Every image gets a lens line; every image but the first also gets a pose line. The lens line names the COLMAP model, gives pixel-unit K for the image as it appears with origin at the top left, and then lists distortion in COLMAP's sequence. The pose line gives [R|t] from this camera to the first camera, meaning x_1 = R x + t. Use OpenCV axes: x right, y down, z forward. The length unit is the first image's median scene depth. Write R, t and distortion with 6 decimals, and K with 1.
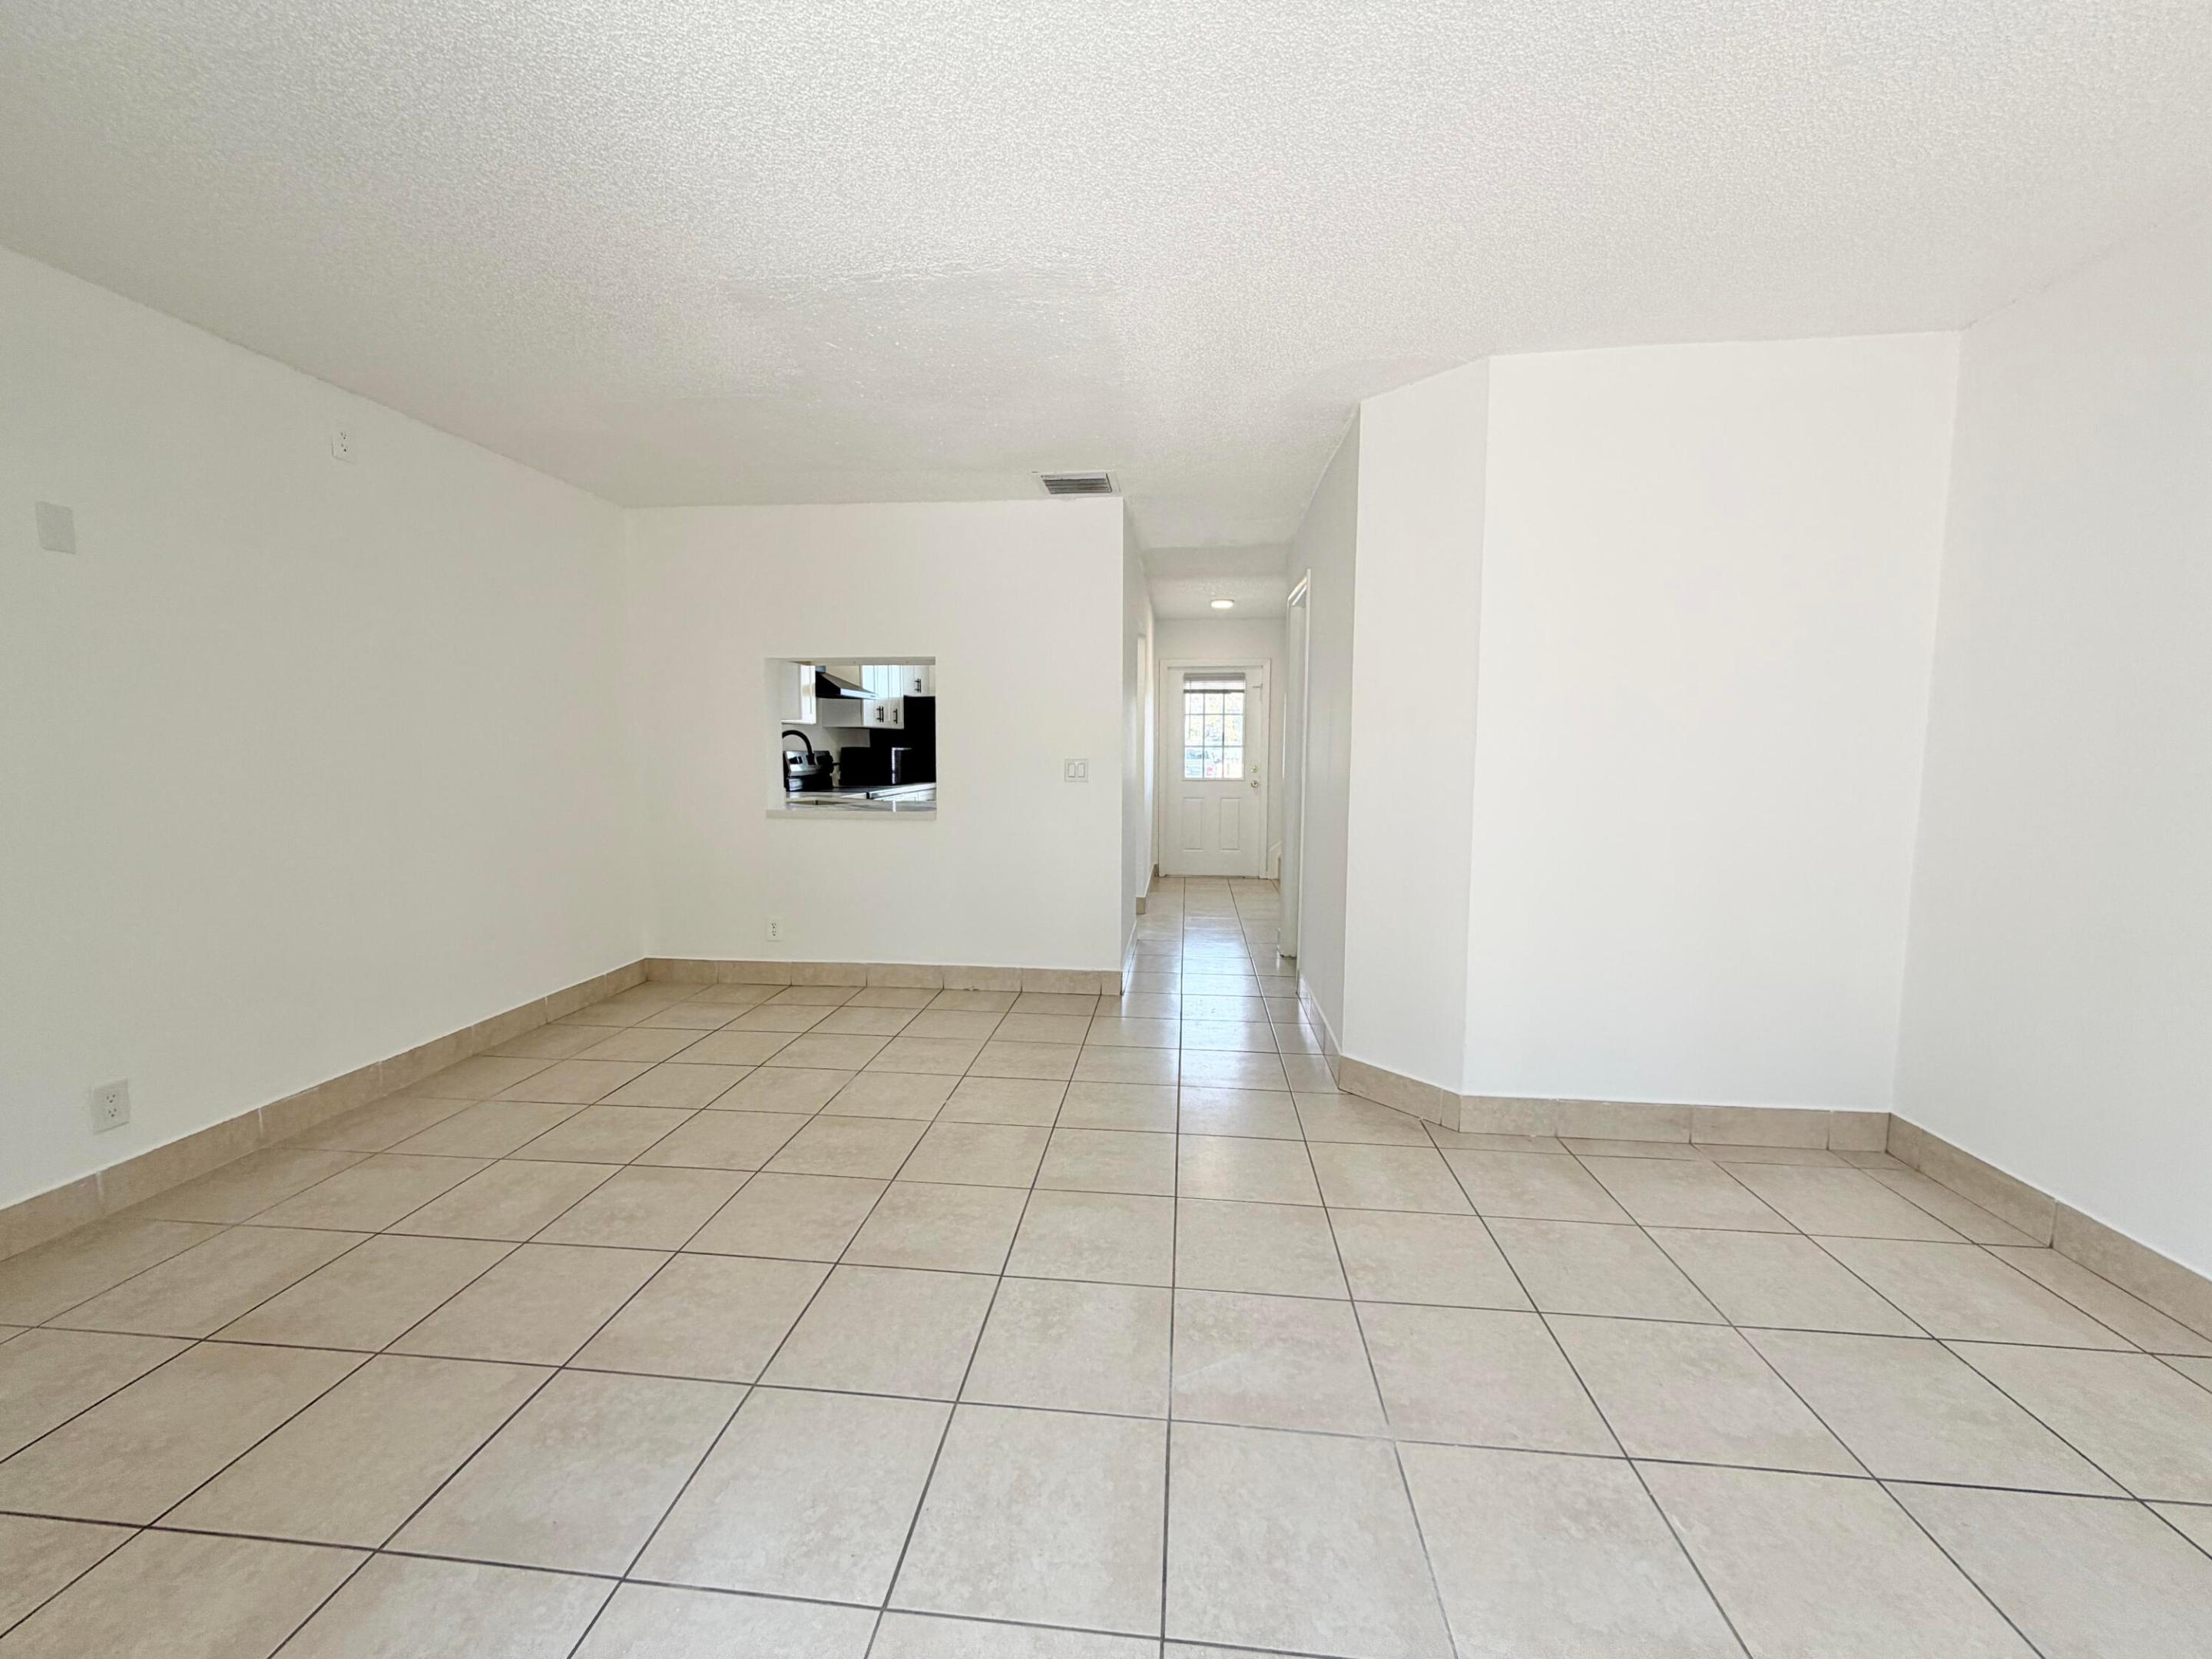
lens RADIAL K [[879.8, 0, 1097.1], [0, 879.8, 826.7], [0, 0, 1]] dist [0.002147, -0.000008]
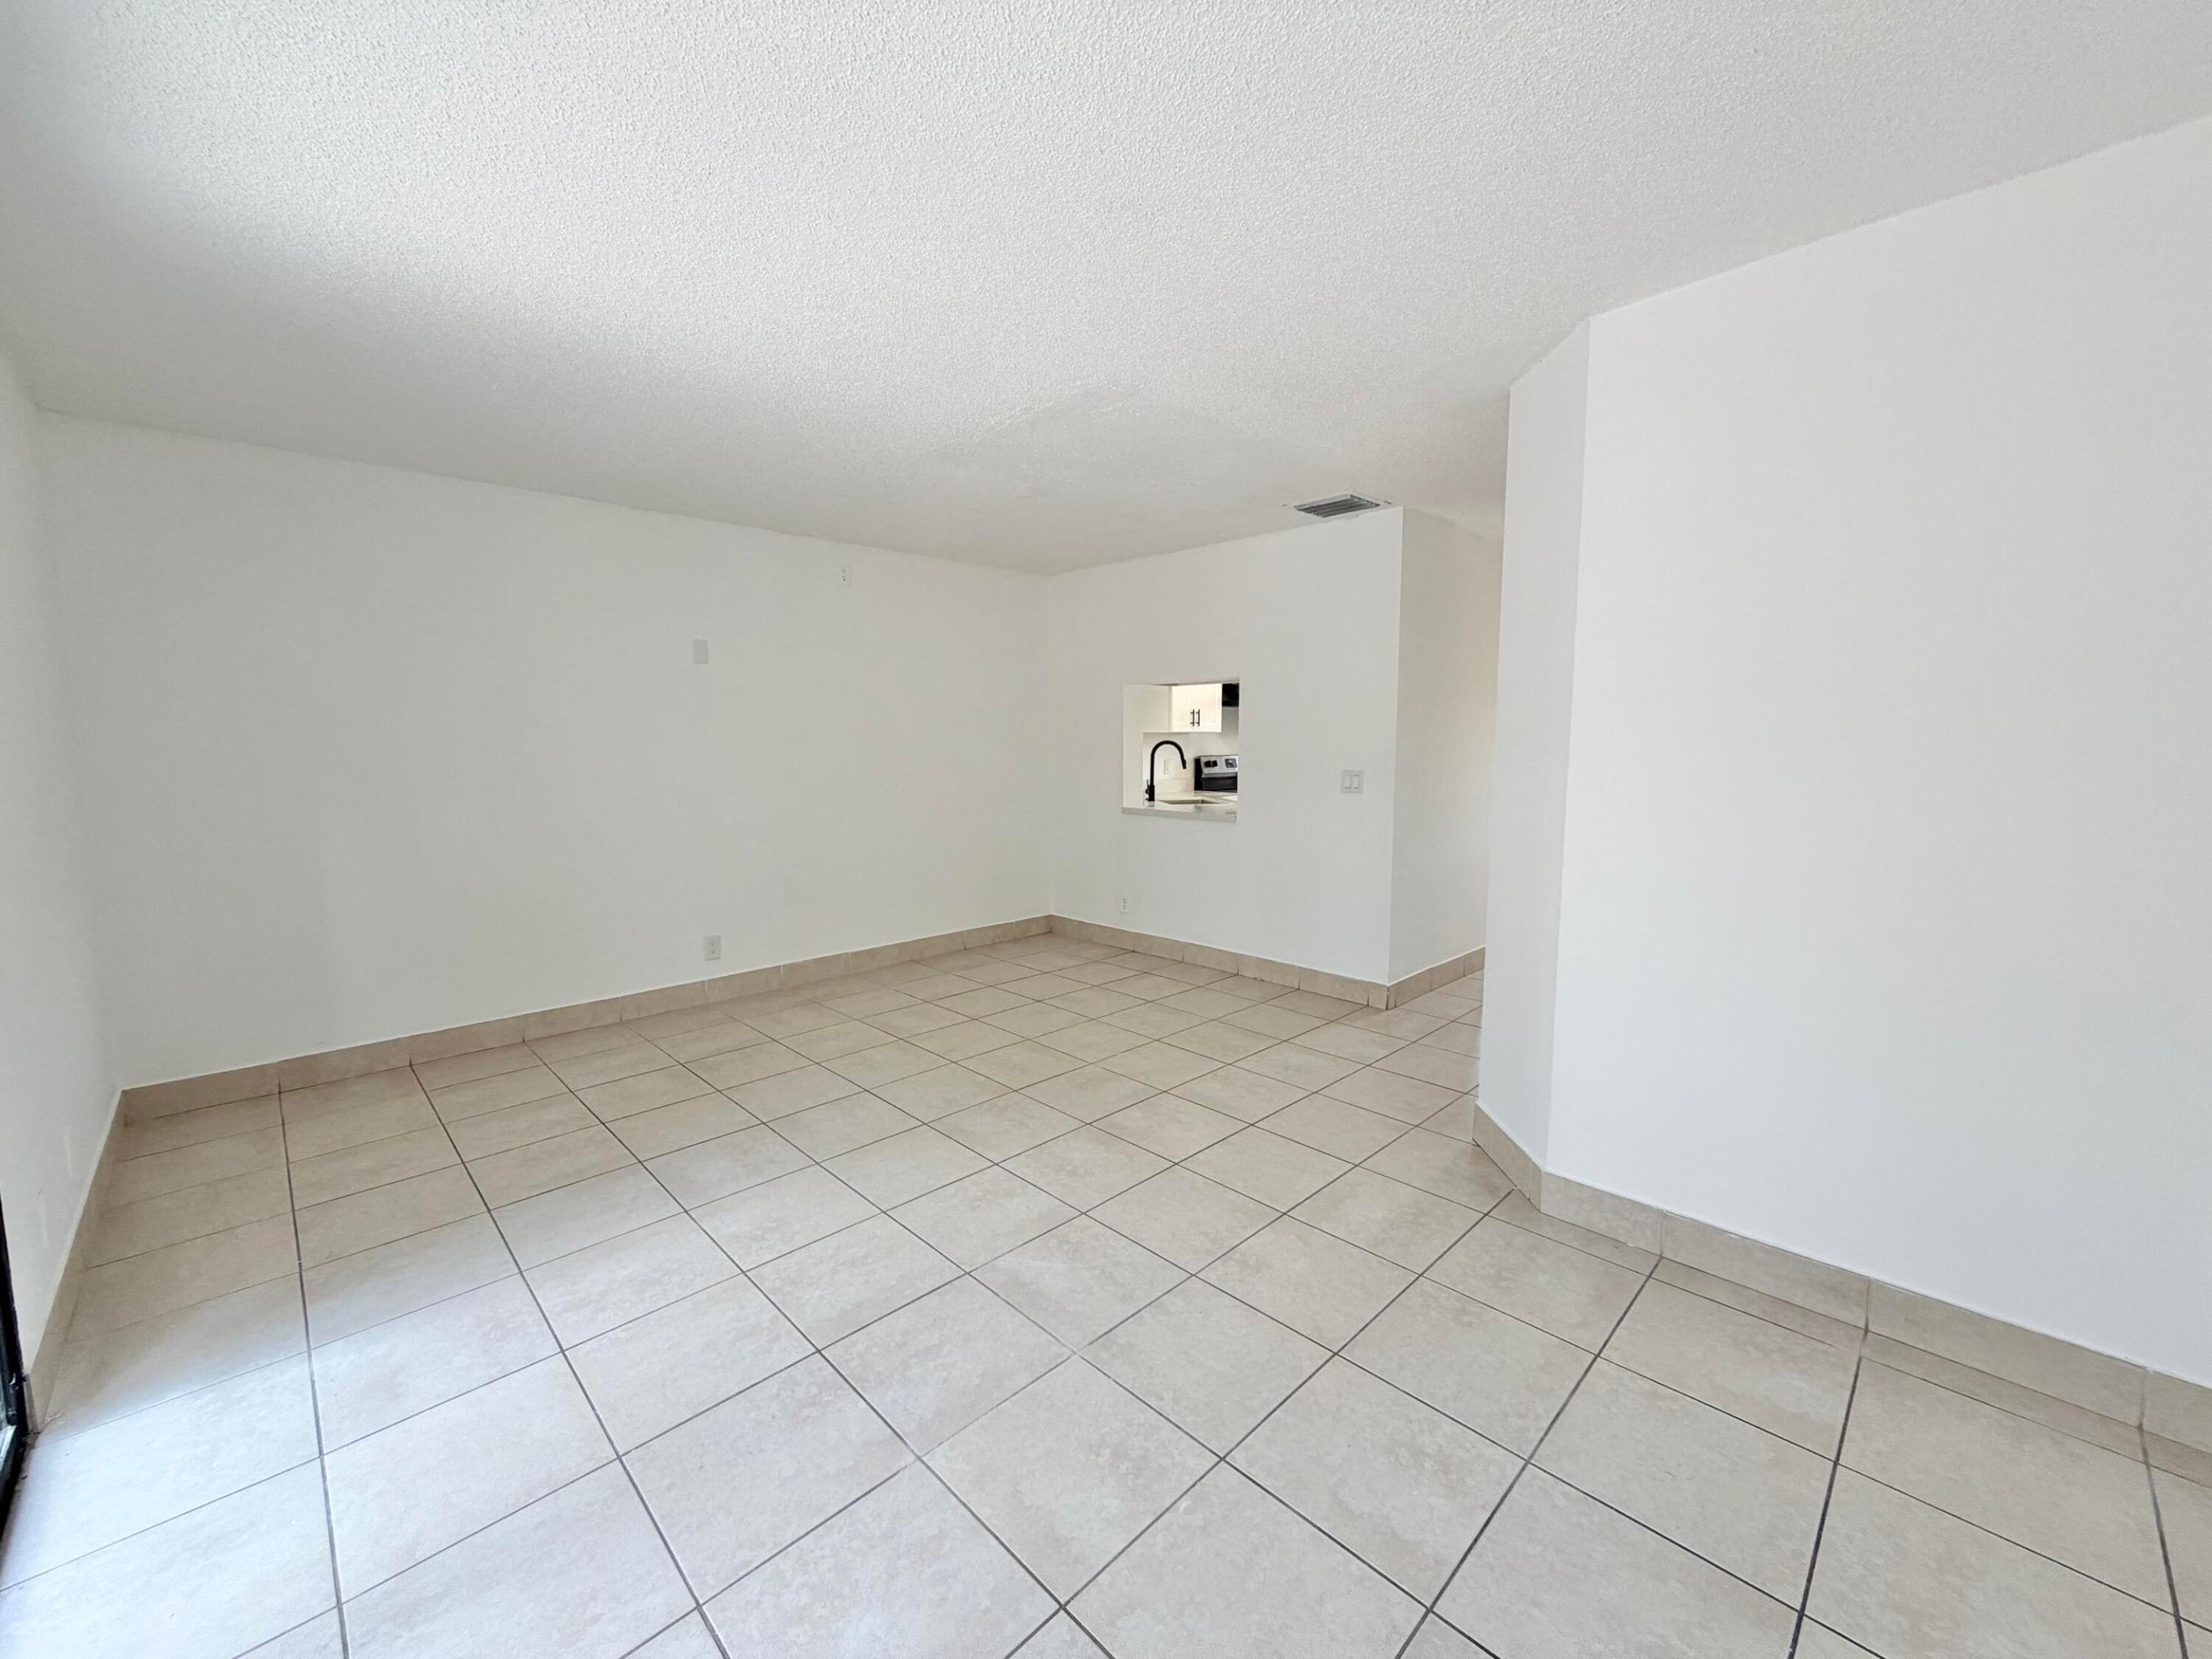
lens RADIAL K [[879.8, 0, 1097.1], [0, 879.8, 826.7], [0, 0, 1]] dist [0.002147, -0.000008]
pose [[0.768701, 0.058347, -0.636942, 0.612034], [-0.053053, 0.998215, 0.027414, -0.036840], [0.637405, 0.012719, 0.770424, 0.039528]]
